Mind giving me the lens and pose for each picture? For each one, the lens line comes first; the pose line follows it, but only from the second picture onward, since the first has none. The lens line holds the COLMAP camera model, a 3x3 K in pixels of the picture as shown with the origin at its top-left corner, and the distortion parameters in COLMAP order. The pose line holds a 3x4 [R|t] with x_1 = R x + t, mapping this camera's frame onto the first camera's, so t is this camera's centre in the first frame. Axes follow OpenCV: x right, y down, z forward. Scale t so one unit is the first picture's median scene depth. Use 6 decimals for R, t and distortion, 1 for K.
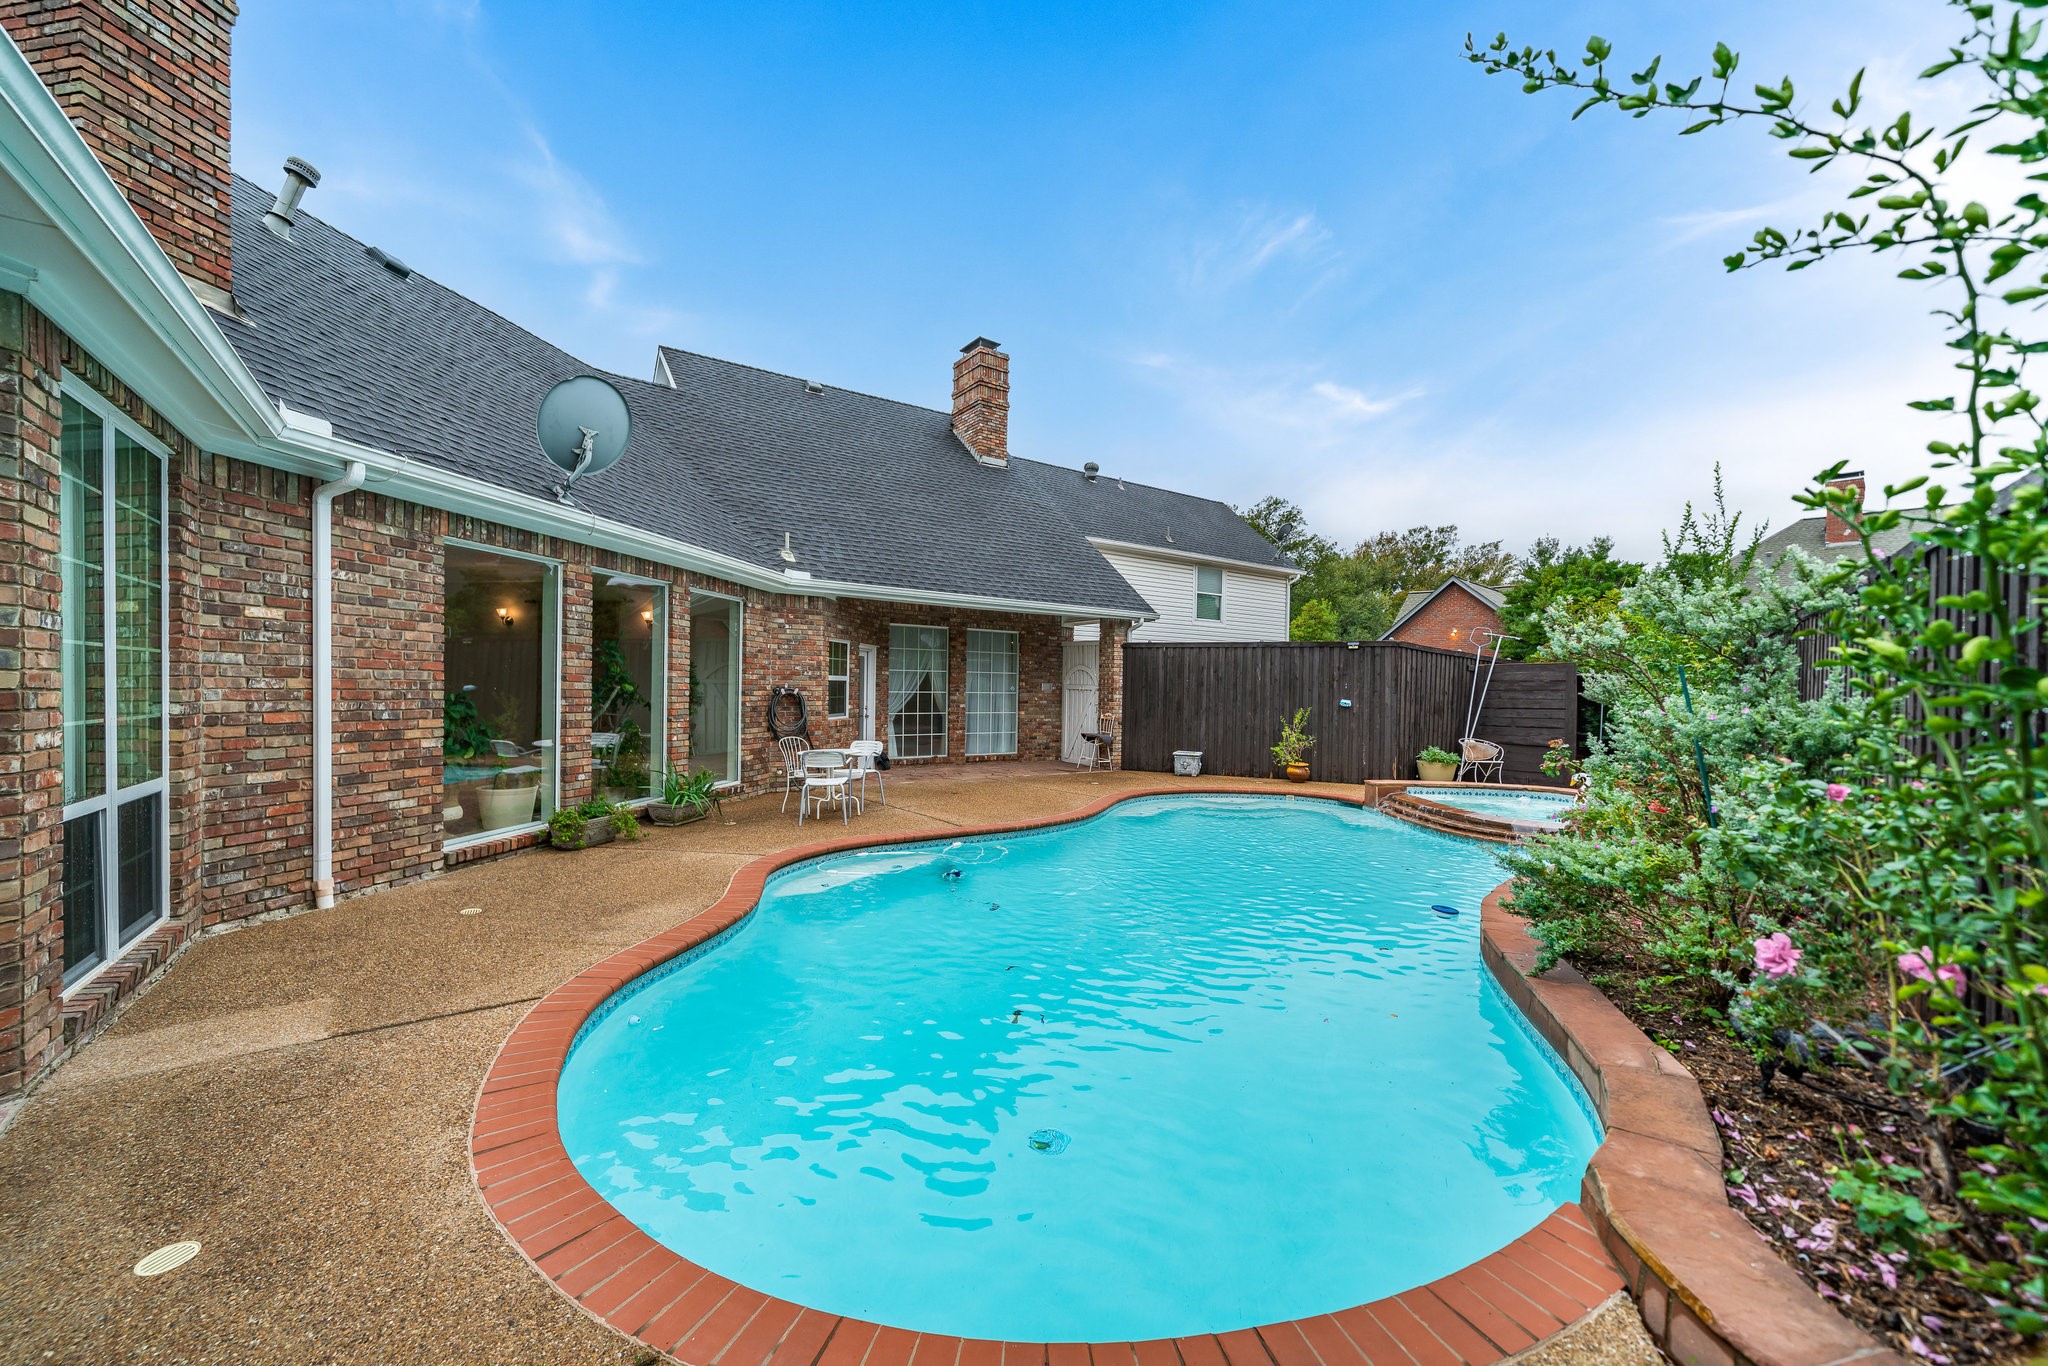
lens RADIAL K [[830.2, 0, 1024.0], [0, 830.2, 683.0], [0, 0, 1]] dist [-0.000005, 0.000008]
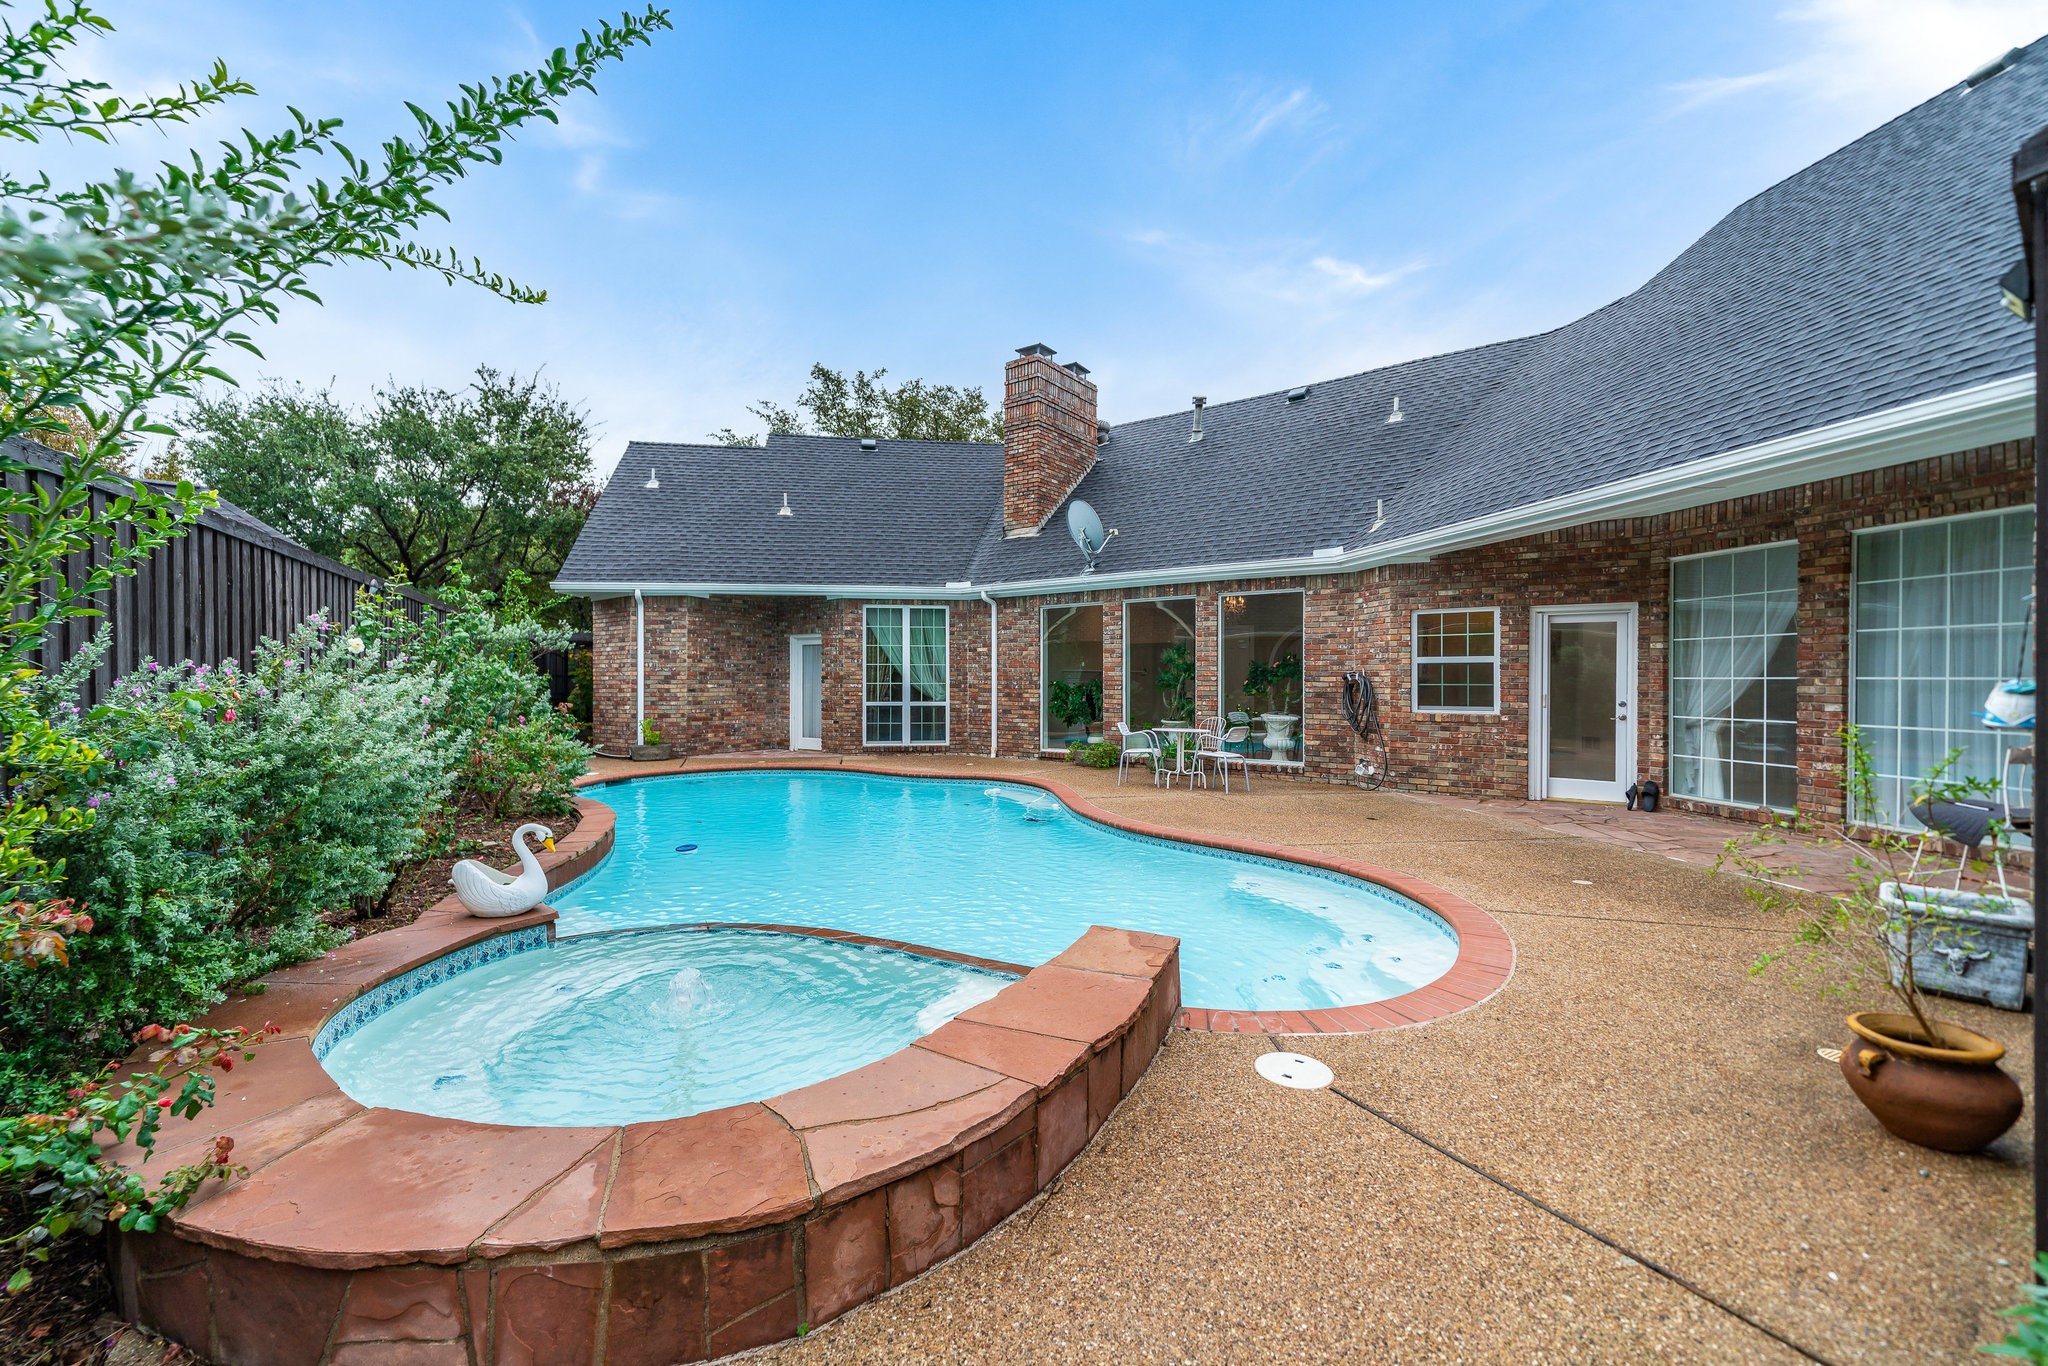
lens RADIAL K [[830.2, 0, 1024.0], [0, 830.2, 683.0], [0, 0, 1]] dist [-0.000005, 0.000008]
pose [[-0.474227, -0.004291, -0.880392, 0.825845], [0.001059, 0.999985, -0.005444, 0.024978], [0.880402, -0.003514, -0.474215, 1.322041]]
